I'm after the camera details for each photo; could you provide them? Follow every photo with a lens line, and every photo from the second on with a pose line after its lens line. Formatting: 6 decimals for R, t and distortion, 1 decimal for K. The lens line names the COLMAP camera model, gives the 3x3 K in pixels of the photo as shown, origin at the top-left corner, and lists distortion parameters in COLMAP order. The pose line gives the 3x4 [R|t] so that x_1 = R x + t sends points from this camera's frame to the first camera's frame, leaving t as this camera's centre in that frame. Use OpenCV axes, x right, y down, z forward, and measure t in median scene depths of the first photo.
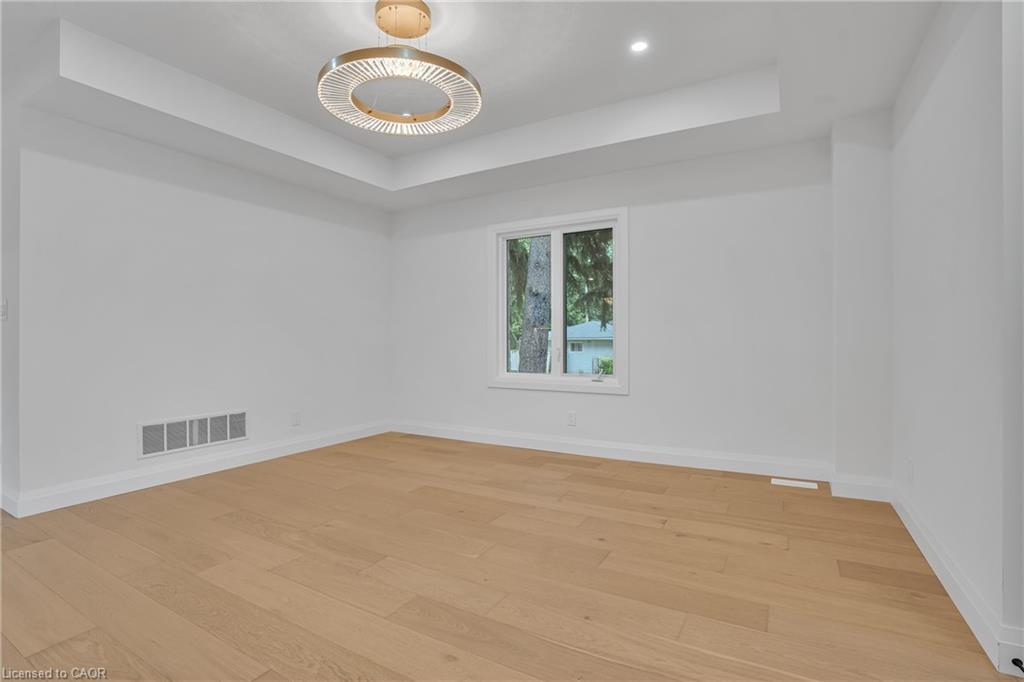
lens RADIAL K [[464.4, 0, 509.9], [0, 464.4, 343.1], [0, 0, 1]] dist [-0.061648, 0.020260]
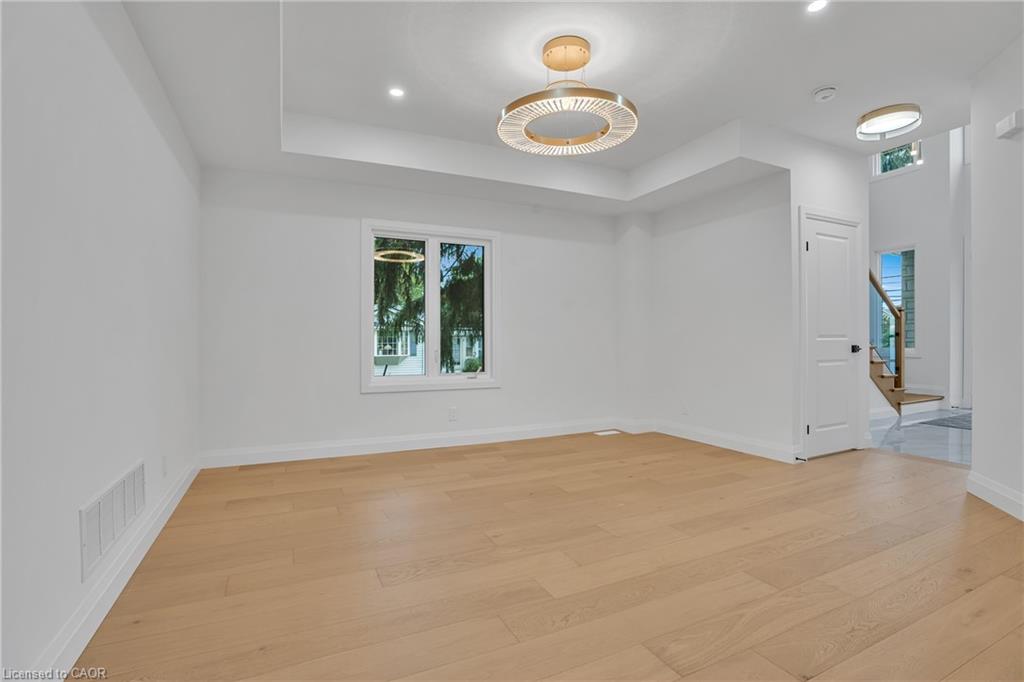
lens RADIAL K [[480.1, 0, 497.0], [0, 480.1, 348.7], [0, 0, 1]] dist [-0.066998, 0.014802]
pose [[0.585738, -0.007351, 0.810467, -0.906827], [0.006148, 0.999970, 0.004627, 0.005759], [-0.810477, 0.002272, 0.585766, 0.320137]]
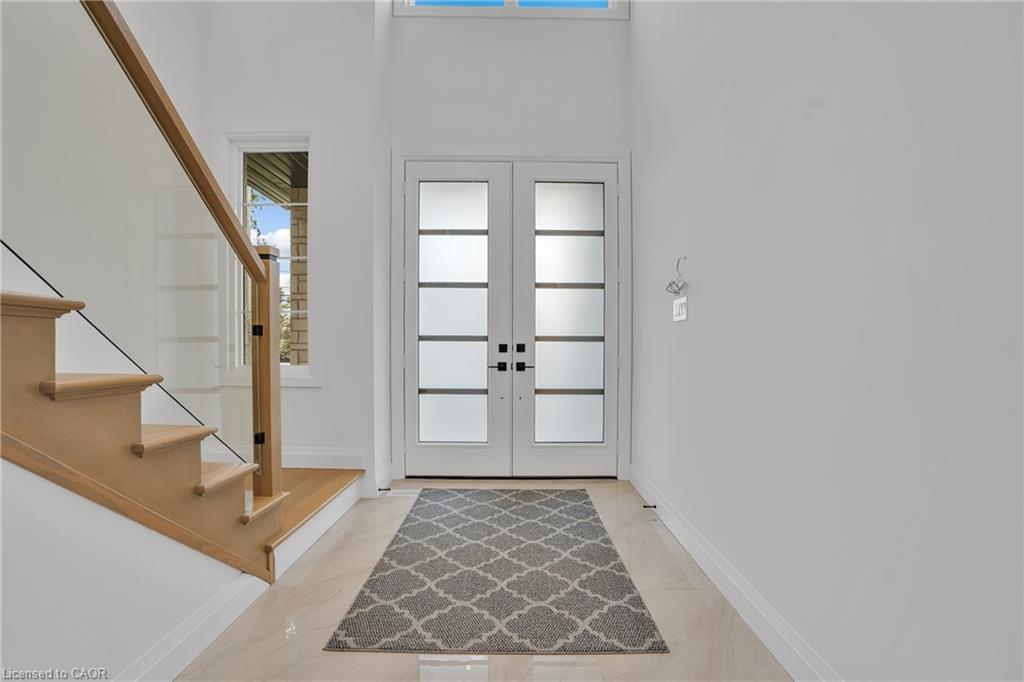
lens RADIAL K [[464.4, 0, 509.9], [0, 464.4, 343.1], [0, 0, 1]] dist [-0.061648, 0.020260]
pose [[-0.495658, 0.004991, 0.868504, 0.881674], [0.011112, 0.999938, 0.000596, -0.014236], [-0.868447, 0.009946, -0.495682, 0.106223]]
